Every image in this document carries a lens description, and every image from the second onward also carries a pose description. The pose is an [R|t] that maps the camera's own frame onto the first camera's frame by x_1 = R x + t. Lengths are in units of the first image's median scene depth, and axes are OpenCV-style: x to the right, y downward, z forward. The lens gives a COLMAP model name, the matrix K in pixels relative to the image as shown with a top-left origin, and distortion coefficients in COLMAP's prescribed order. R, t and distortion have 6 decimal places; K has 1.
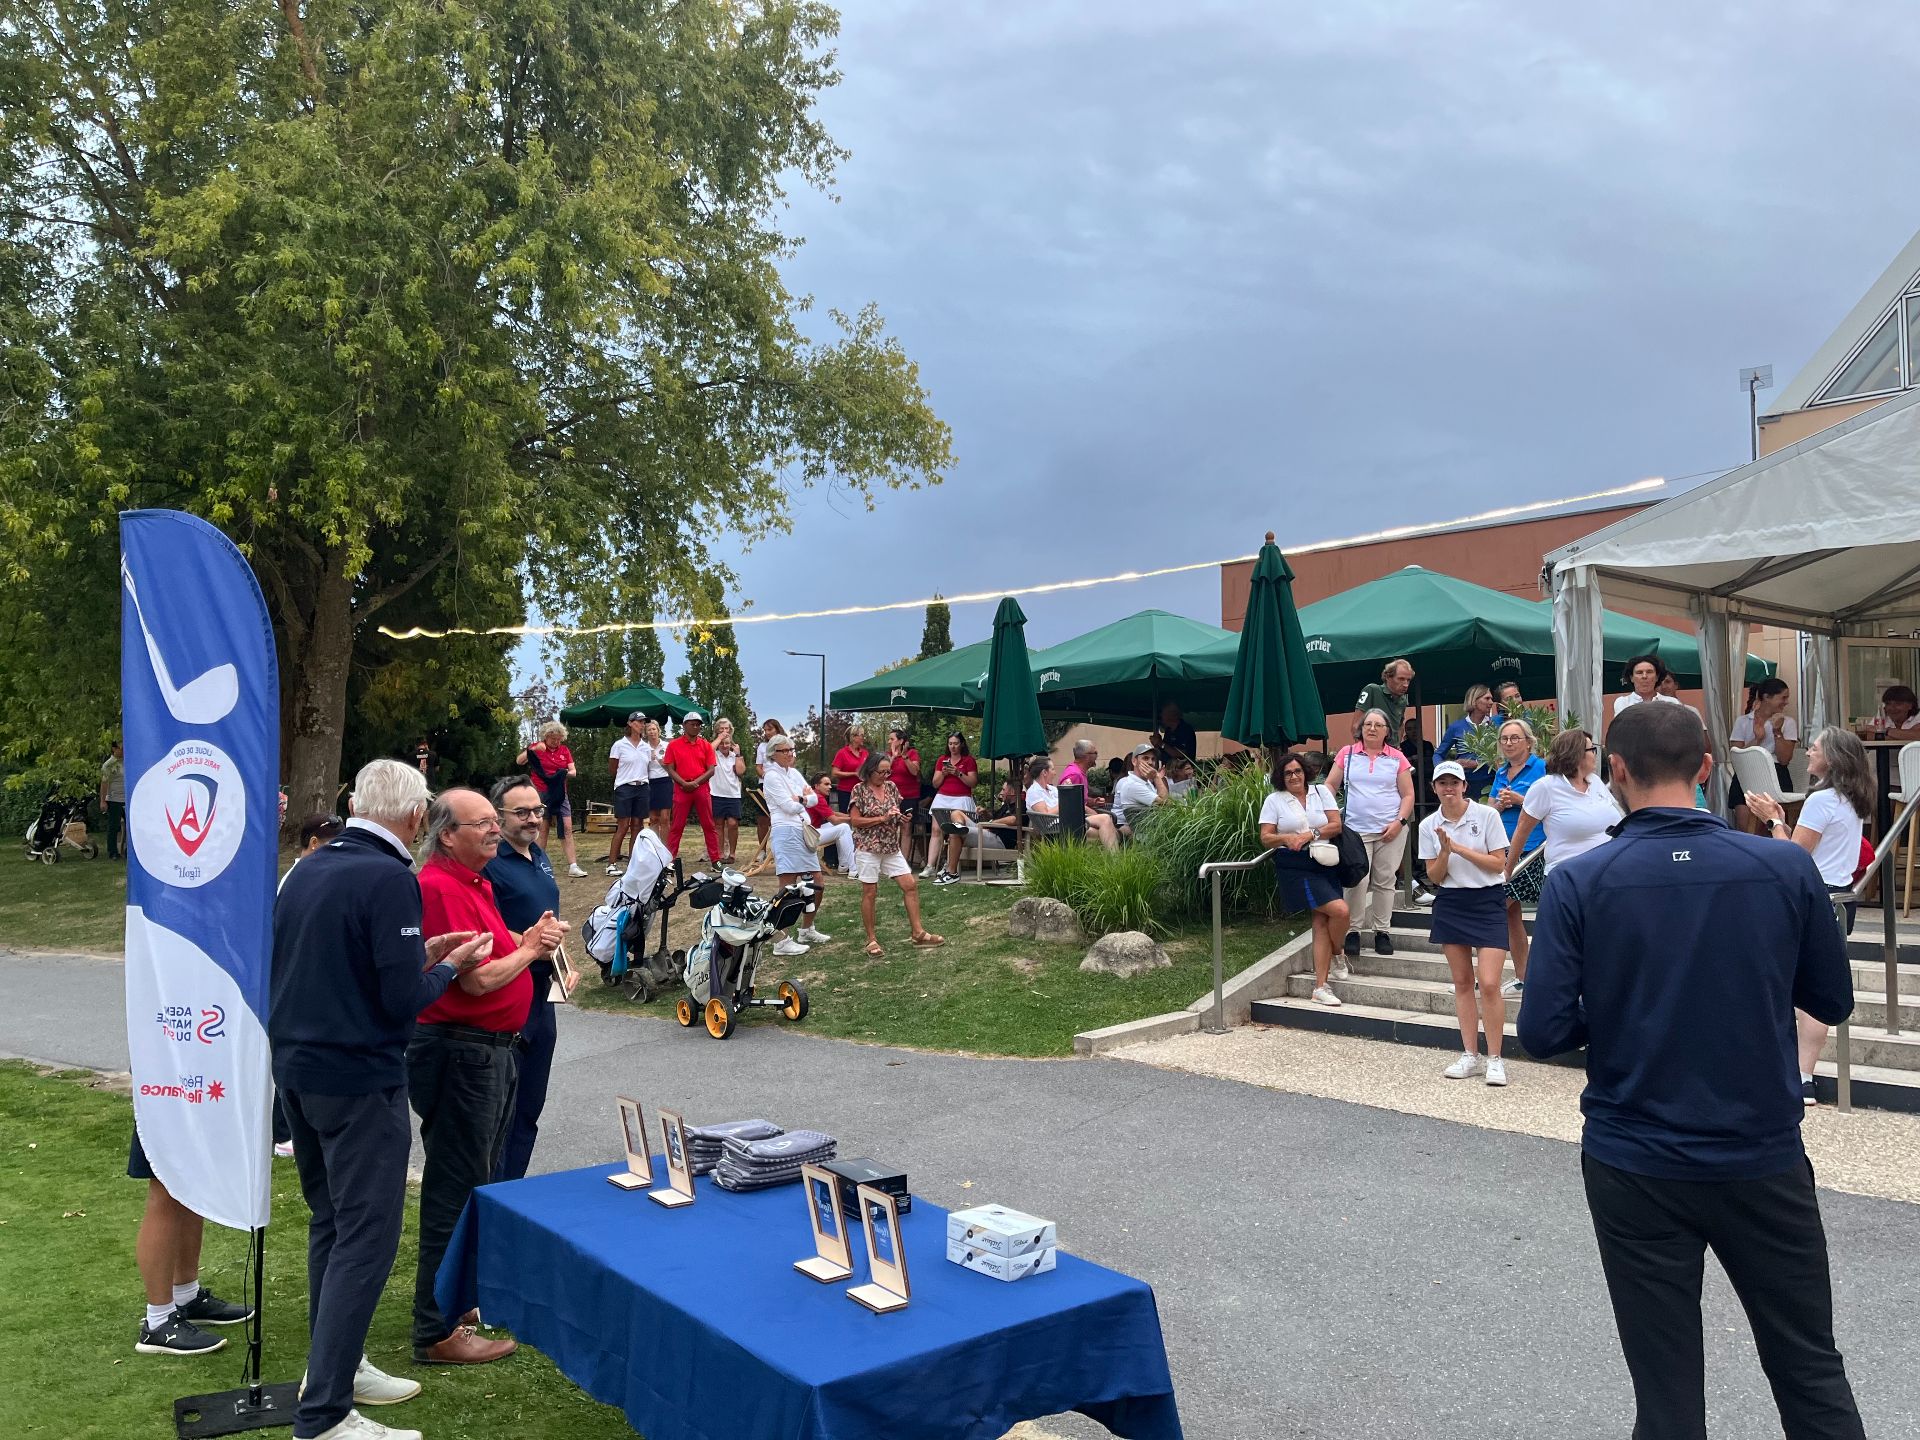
lens RADIAL K [[1447.2, 0, 967.3], [0, 1447.2, 698.0], [0, 0, 1]] dist [0.067832, -0.084769]
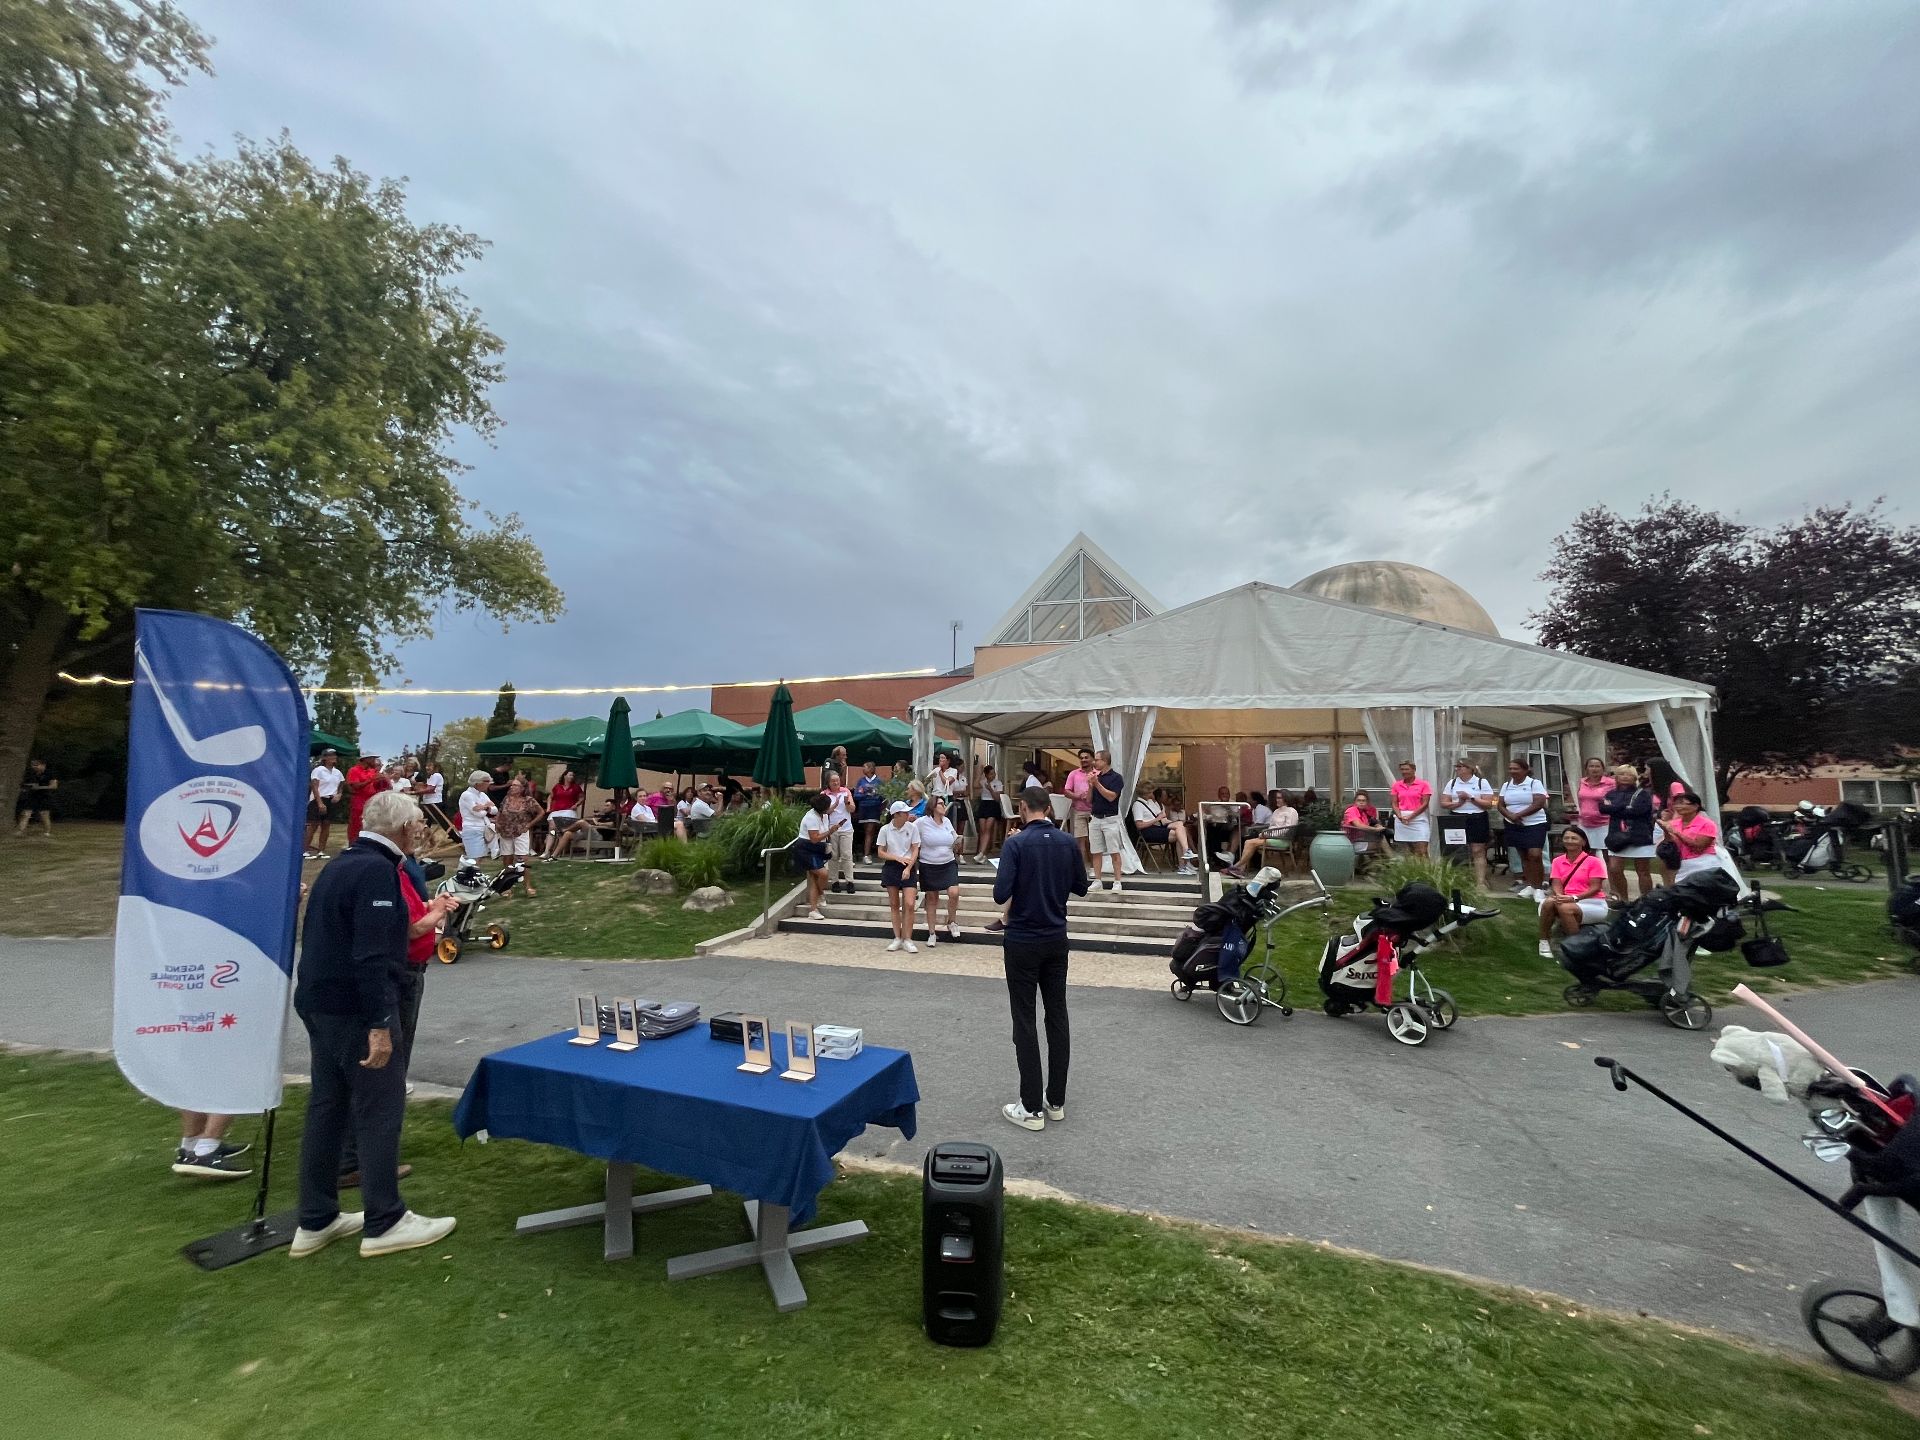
lens RADIAL K [[763.1, 0, 953.4], [0, 763.1, 693.6], [0, 0, 1]] dist [-0.002809, -0.000364]
pose [[0.864769, 0.088291, 0.494348, -0.102765], [-0.047676, 0.994411, -0.094202, -0.006744], [-0.499902, 0.057894, 0.864145, -0.012819]]
